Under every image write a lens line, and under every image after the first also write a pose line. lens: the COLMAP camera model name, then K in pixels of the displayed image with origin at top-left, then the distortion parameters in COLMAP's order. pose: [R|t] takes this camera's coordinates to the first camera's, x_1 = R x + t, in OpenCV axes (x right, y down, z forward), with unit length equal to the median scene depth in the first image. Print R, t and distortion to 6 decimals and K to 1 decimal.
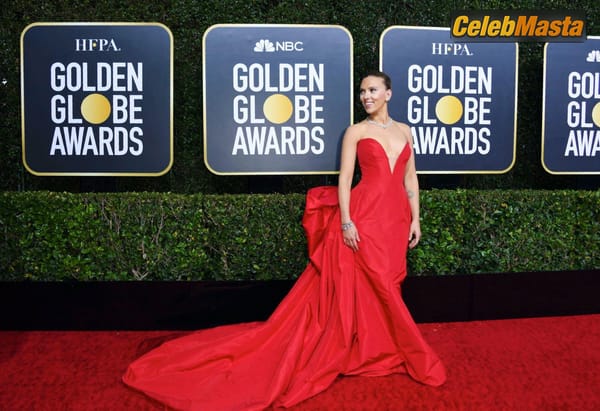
lens RADIAL K [[640.8, 0, 362.5], [0, 640.8, 159.1], [0, 0, 1]] dist [-0.112948, 0.000000]
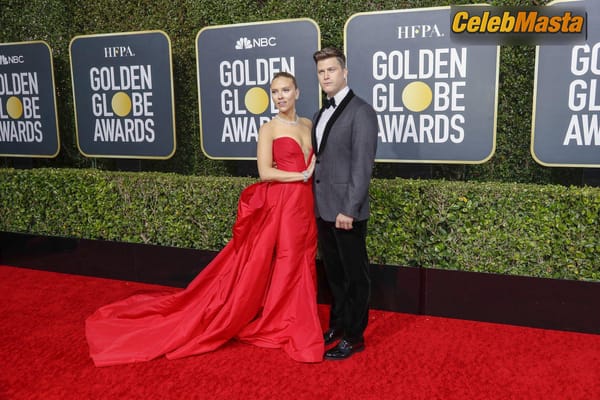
lens RADIAL K [[656.7, 0, 293.2], [0, 656.7, 178.5], [0, 0, 1]] dist [0.013112, 0.000000]
pose [[0.853065, 0.034354, -0.520672, 0.514364], [-0.009689, 0.998701, 0.050021, -0.002026], [0.521714, -0.037627, 0.852290, 0.064538]]
